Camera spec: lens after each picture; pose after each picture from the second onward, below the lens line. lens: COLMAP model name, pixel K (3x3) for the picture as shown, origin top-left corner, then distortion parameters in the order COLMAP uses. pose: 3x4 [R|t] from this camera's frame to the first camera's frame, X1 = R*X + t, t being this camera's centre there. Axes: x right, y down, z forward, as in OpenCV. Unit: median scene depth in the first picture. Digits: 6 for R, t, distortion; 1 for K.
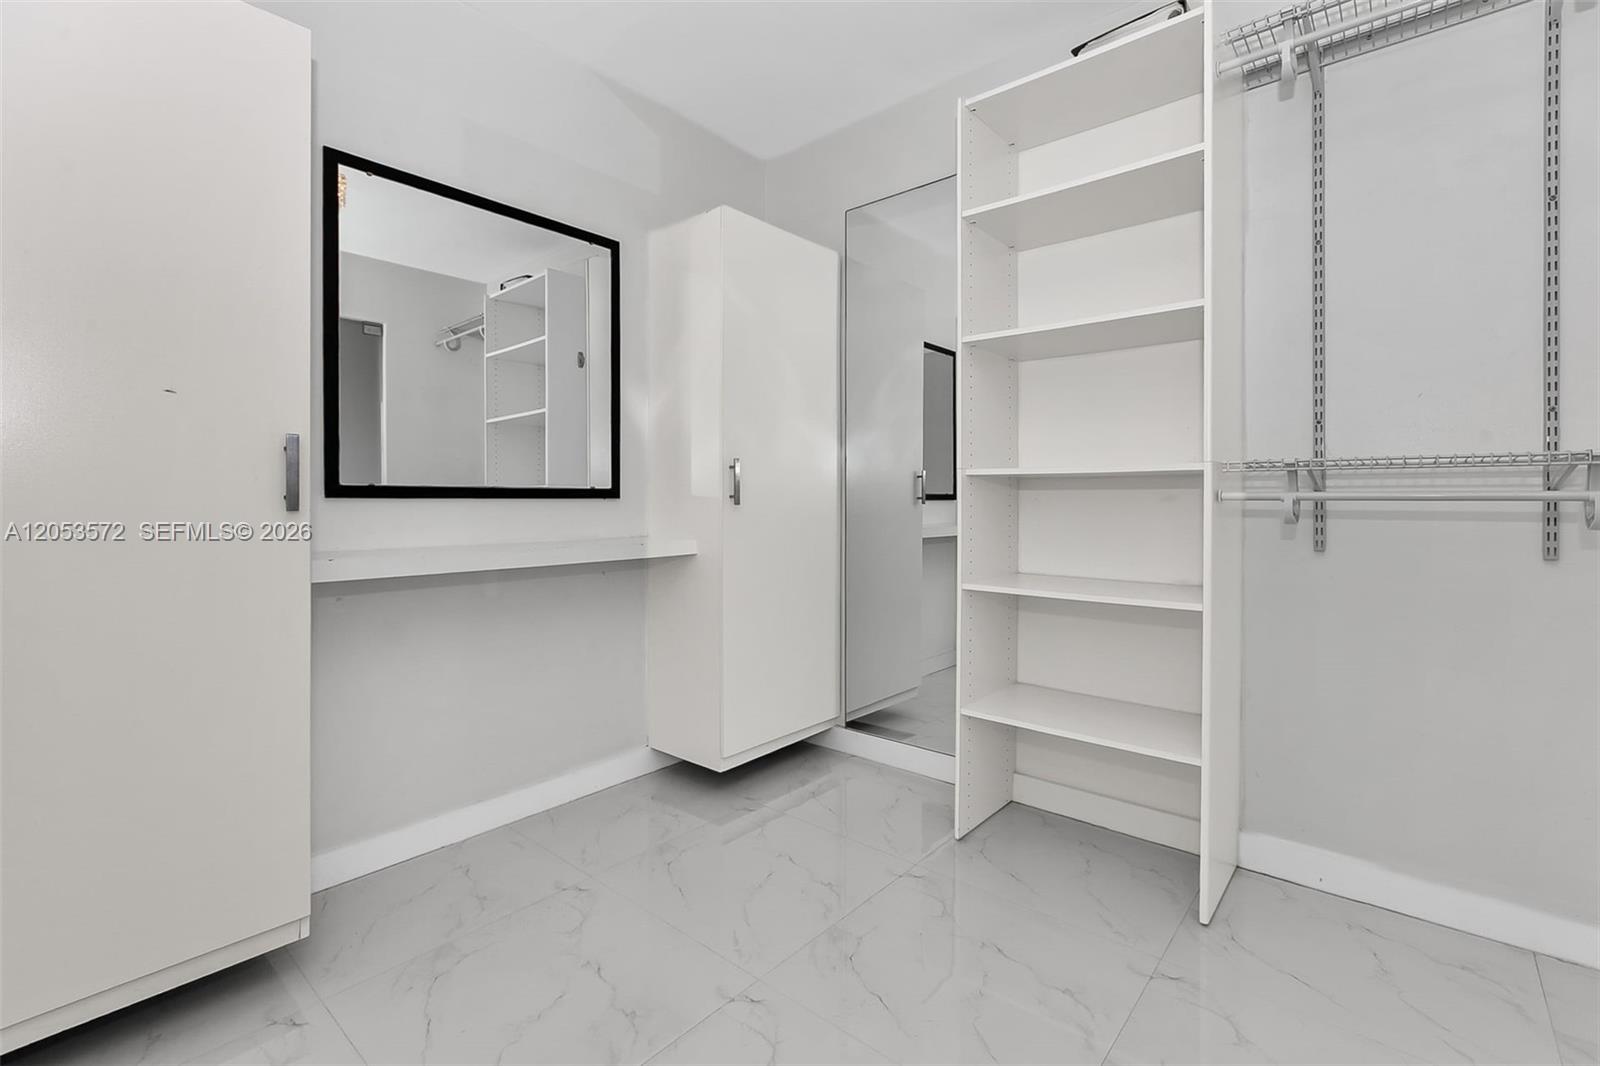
lens RADIAL K [[718.8, 0, 798.2], [0, 718.8, 499.1], [0, 0, 1]] dist [-0.000478, -0.000128]
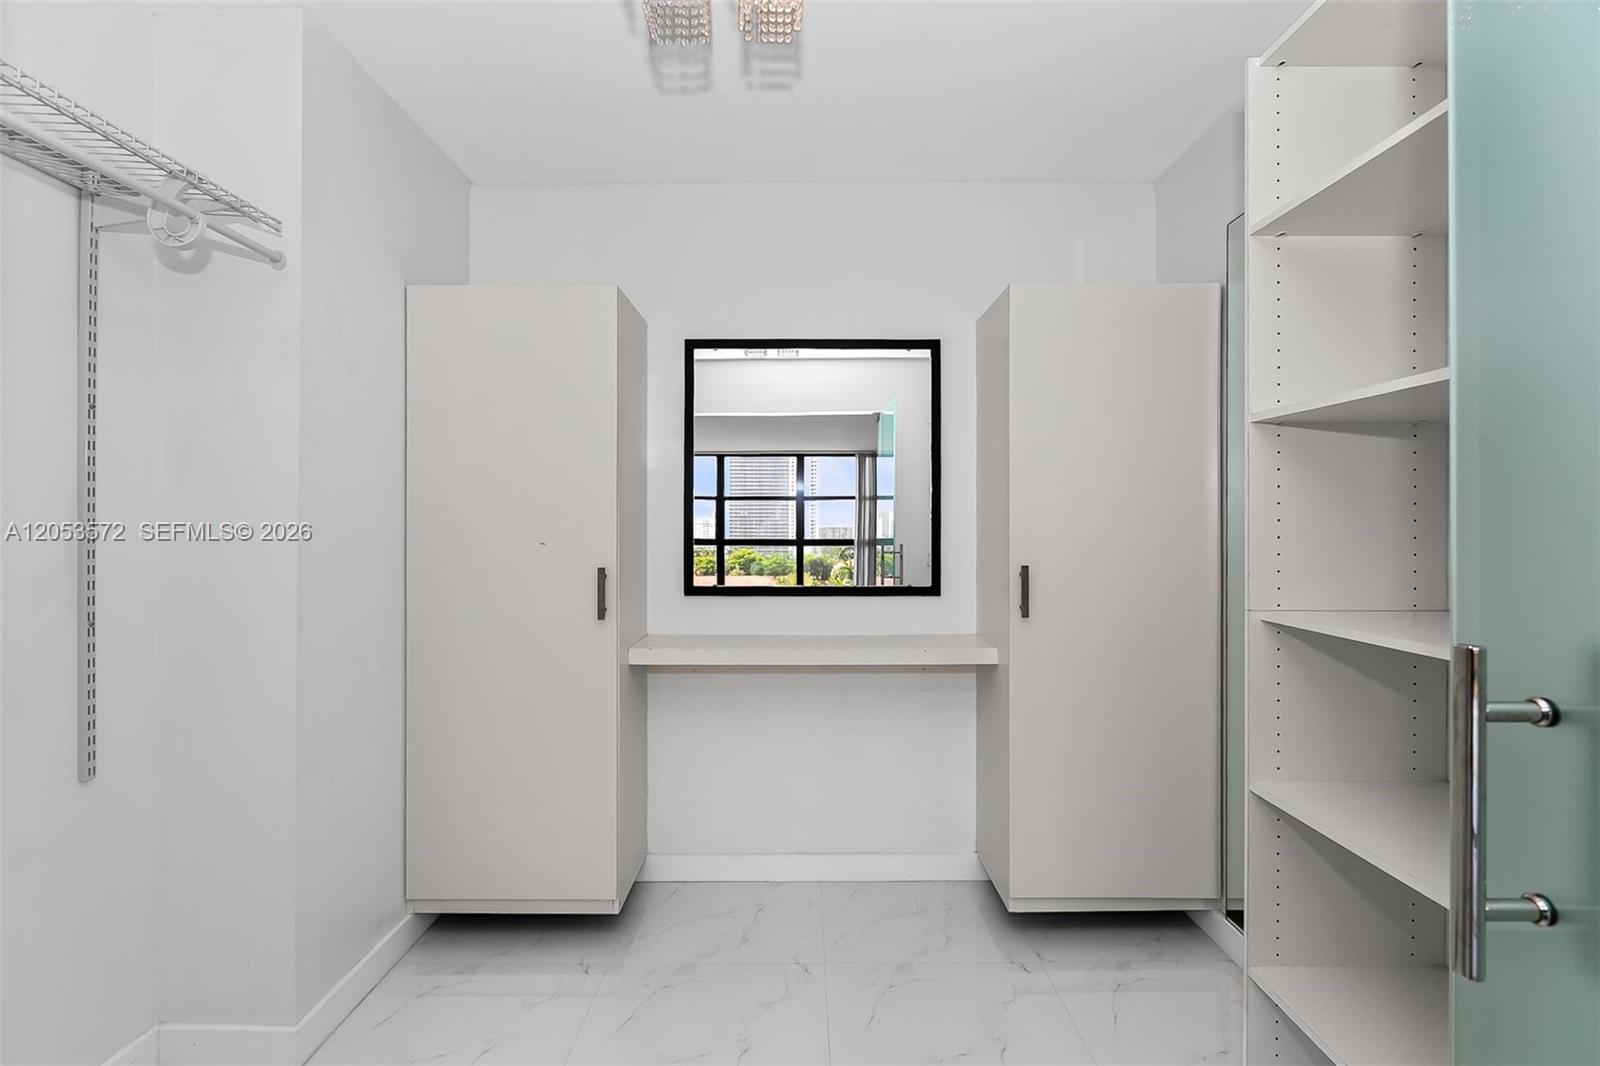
lens RADIAL K [[712.7, 0, 799.2], [0, 712.7, 525.5], [0, 0, 1]] dist [-0.002231, -0.001213]
pose [[0.651795, -0.004335, -0.758383, 0.510922], [0.001193, 0.999988, -0.004691, -0.128703], [0.758394, 0.002153, 0.651793, 0.279250]]
